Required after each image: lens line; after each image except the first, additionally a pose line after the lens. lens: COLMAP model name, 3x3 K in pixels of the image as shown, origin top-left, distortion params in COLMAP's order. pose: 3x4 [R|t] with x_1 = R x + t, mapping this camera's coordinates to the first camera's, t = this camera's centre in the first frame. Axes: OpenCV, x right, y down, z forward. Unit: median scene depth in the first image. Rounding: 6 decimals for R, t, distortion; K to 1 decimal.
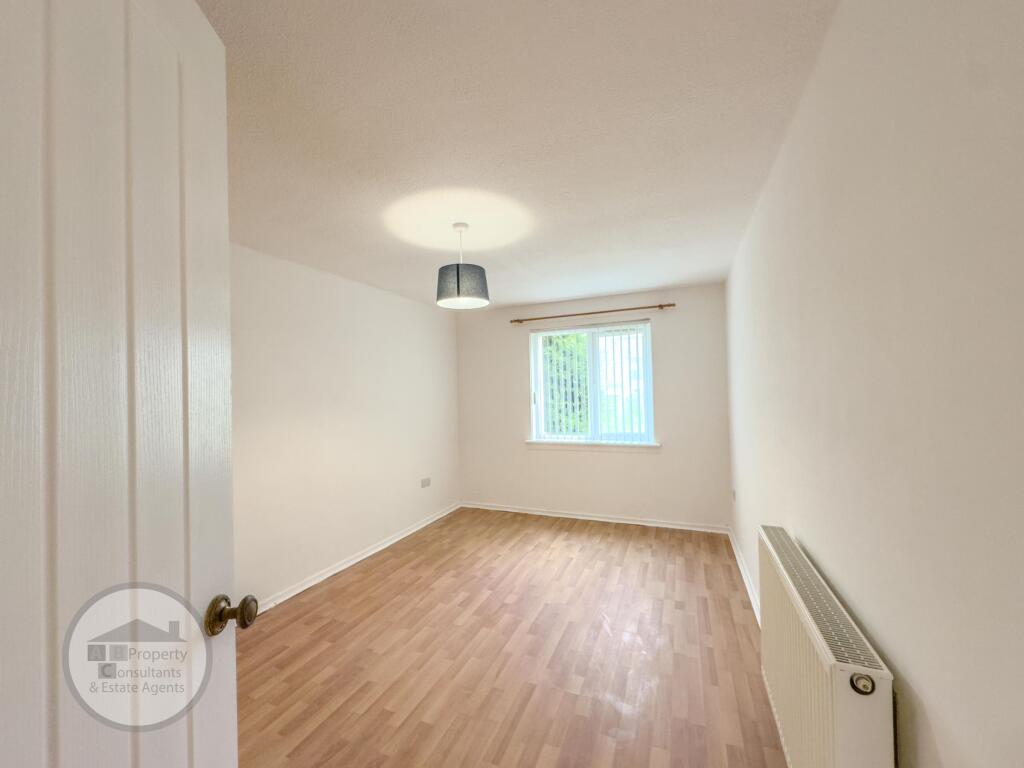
lens RADIAL K [[404.9, 0, 506.5], [0, 404.9, 388.1], [0, 0, 1]] dist [-0.003294, 0.000632]
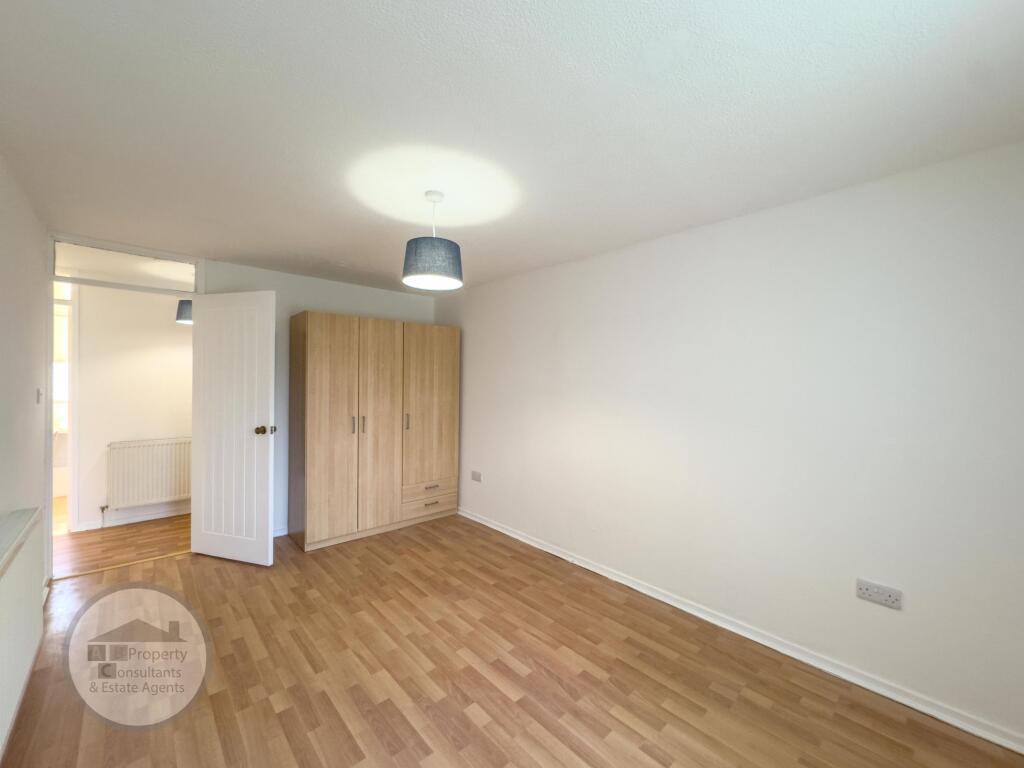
lens RADIAL K [[404.9, 0, 505.3], [0, 404.9, 377.4], [0, 0, 1]] dist [-0.003294, 0.000632]
pose [[-0.405043, 0.008989, -0.914253, 0.525418], [0.004670, 0.999959, 0.007762, -0.001059], [0.914286, -0.001126, -0.405069, 1.219049]]
